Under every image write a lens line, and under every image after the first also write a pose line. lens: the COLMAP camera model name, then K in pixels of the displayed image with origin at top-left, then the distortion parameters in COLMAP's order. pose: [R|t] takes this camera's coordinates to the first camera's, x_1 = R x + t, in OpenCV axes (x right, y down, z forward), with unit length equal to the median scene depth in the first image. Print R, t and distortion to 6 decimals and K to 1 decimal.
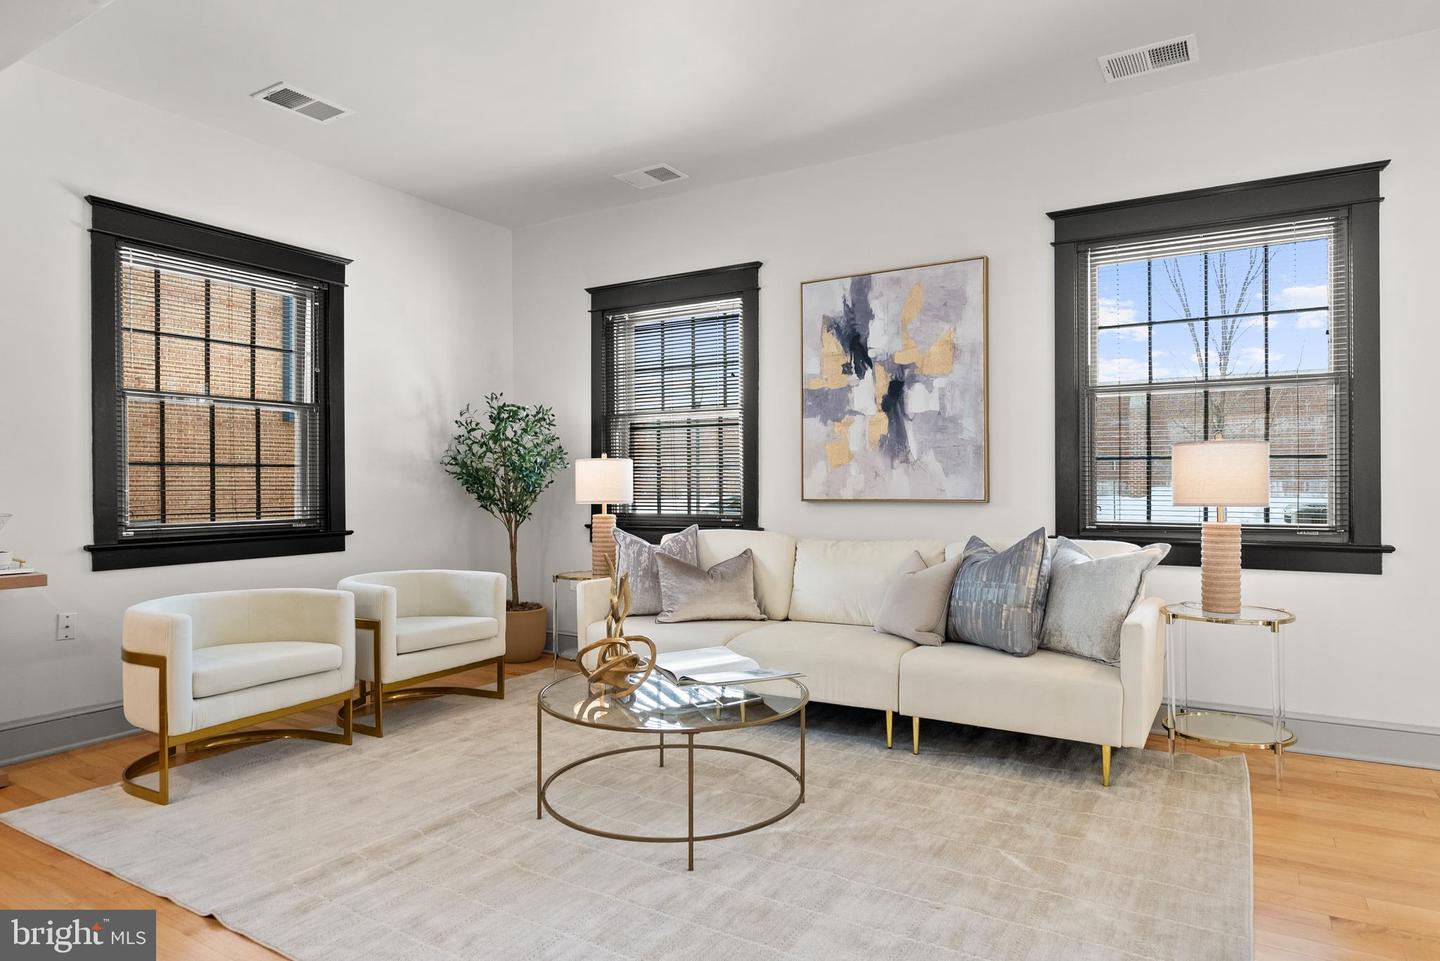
lens RADIAL K [[869.1, 0, 715.6], [0, 869.1, 480.9], [0, 0, 1]] dist [0.009963, 0.000527]
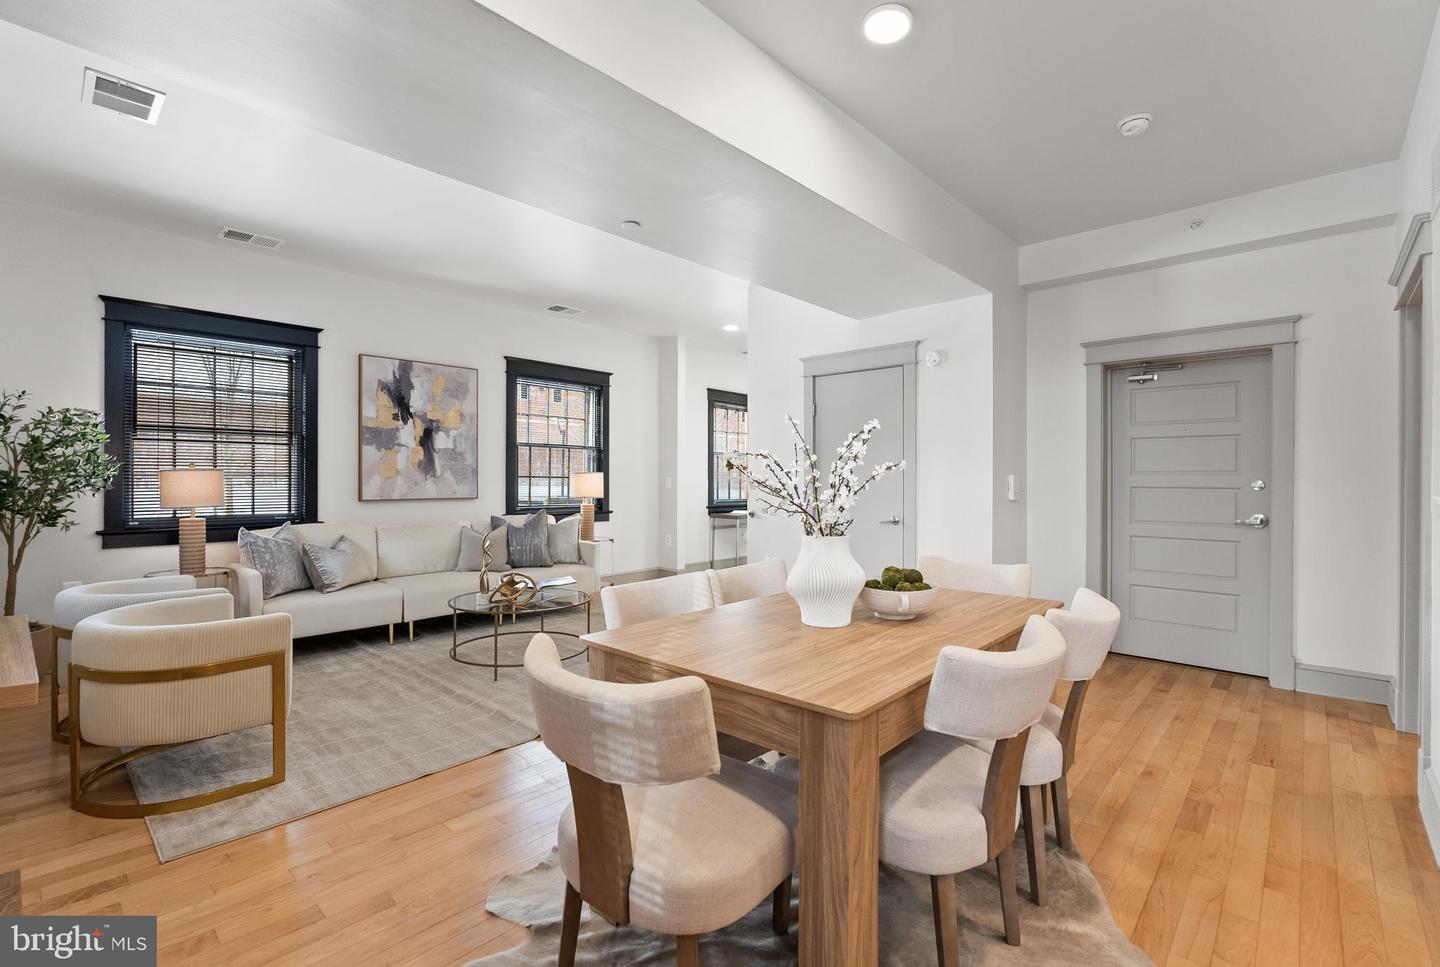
lens RADIAL K [[654.3, 0, 712.9], [0, 654.3, 483.3], [0, 0, 1]] dist [-0.005787, 0.000594]
pose [[0.180587, 0.006416, 0.983538, -0.943996], [-0.000367, 0.999979, -0.006456, -0.000226], [-0.983559, 0.000805, 0.180585, 0.222363]]
